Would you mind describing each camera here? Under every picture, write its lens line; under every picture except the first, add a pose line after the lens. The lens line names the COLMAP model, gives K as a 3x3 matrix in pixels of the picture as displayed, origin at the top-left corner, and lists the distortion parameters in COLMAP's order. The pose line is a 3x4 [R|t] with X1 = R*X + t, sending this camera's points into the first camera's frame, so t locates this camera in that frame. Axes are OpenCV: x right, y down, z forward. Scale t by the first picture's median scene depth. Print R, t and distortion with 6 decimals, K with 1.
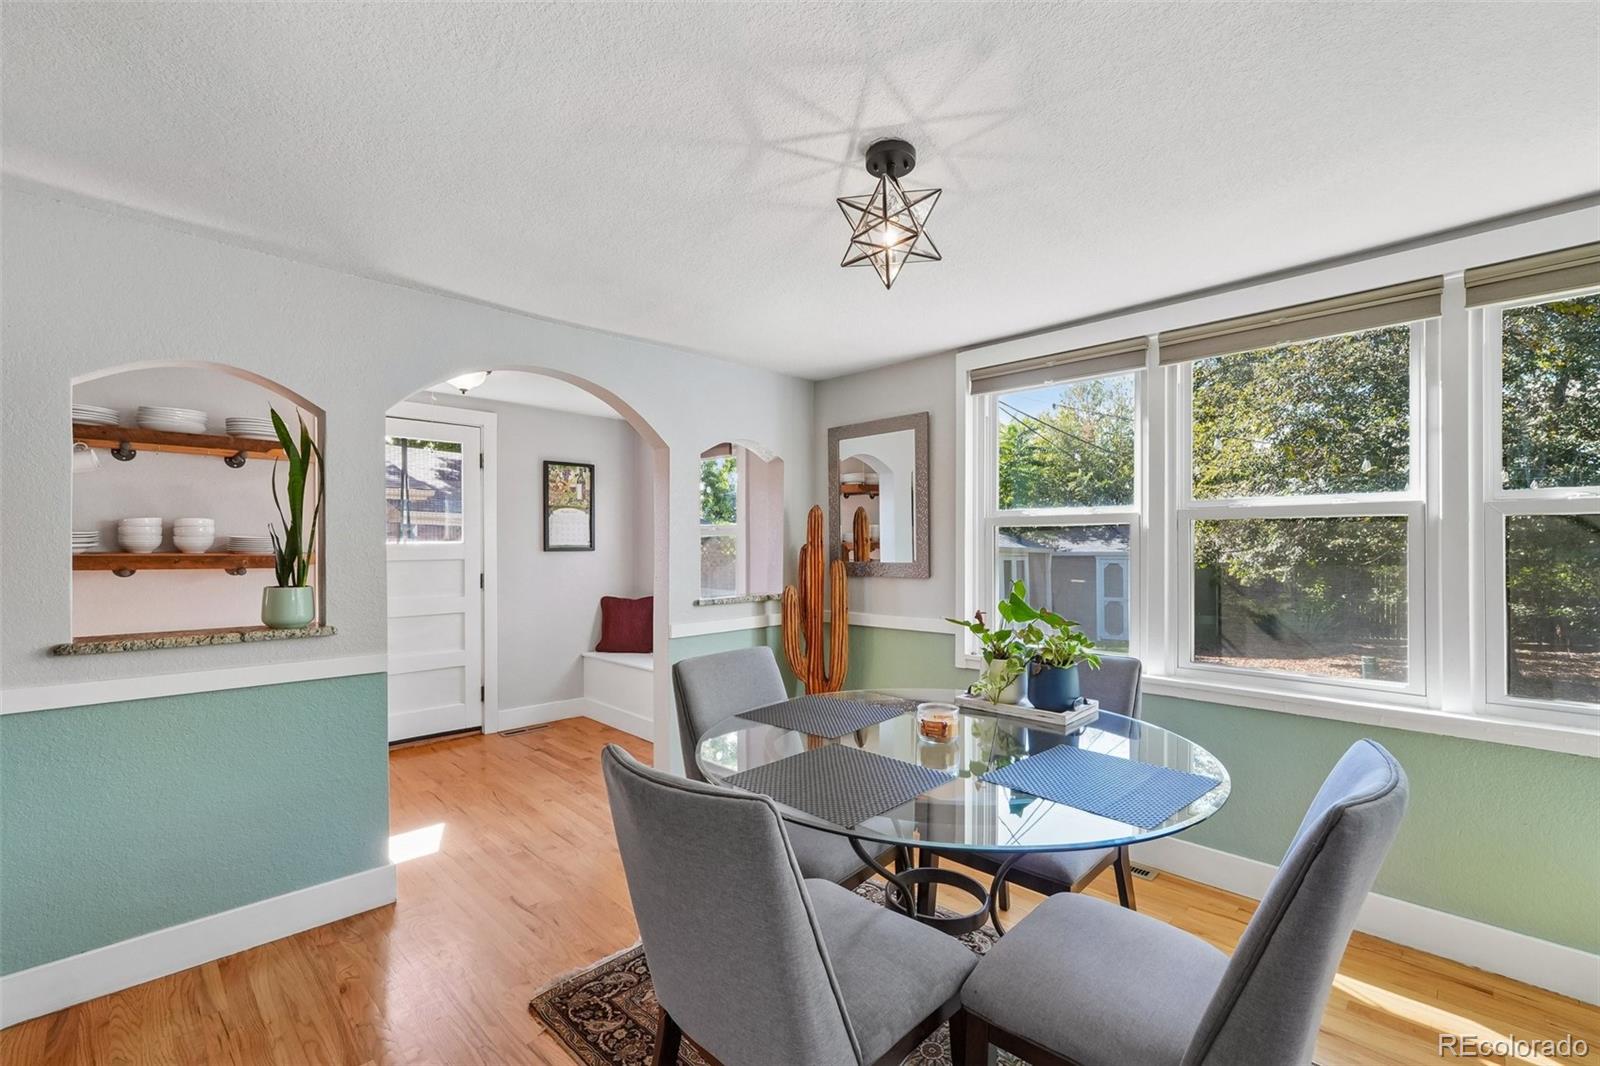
lens RADIAL K [[689.3, 0, 808.1], [0, 689.3, 558.2], [0, 0, 1]] dist [0.000304, 0.000285]
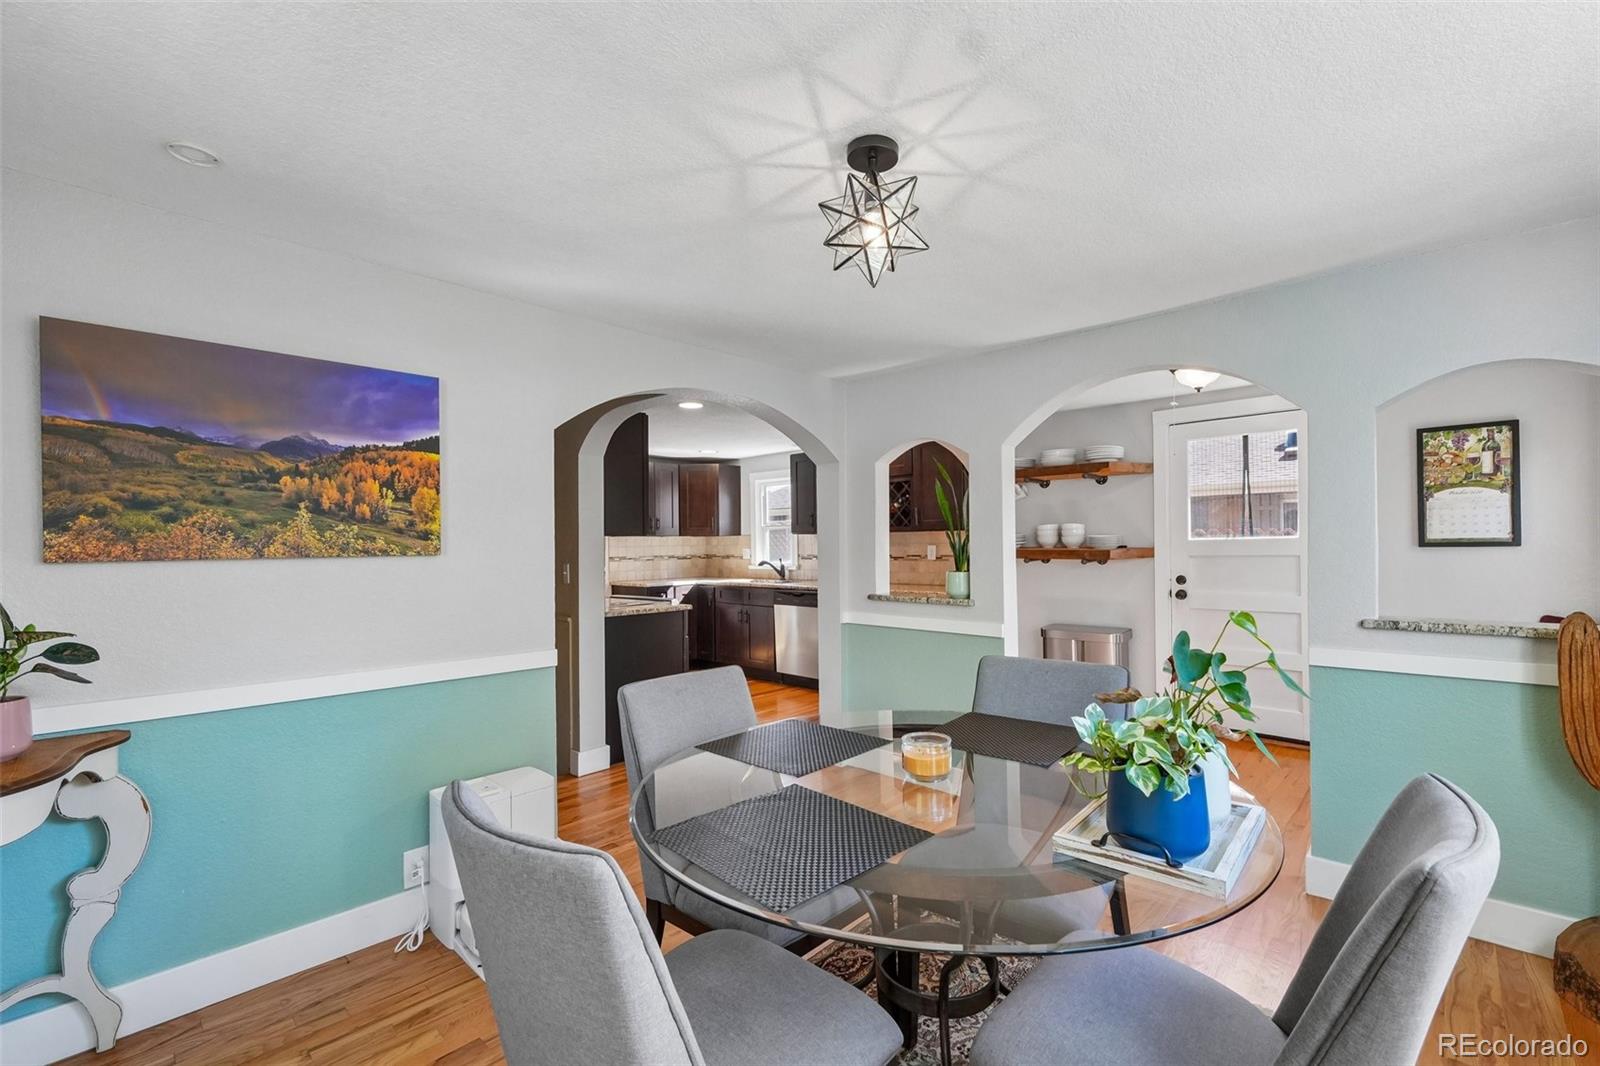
lens RADIAL K [[682.6, 0, 804.2], [0, 682.6, 541.0], [0, 0, 1]] dist [0.001456, 0.001055]
pose [[0.021405, -0.006507, -0.999750, 0.478825], [-0.006812, 0.999955, -0.006654, -0.008807], [0.999748, 0.006953, 0.021360, 0.389860]]
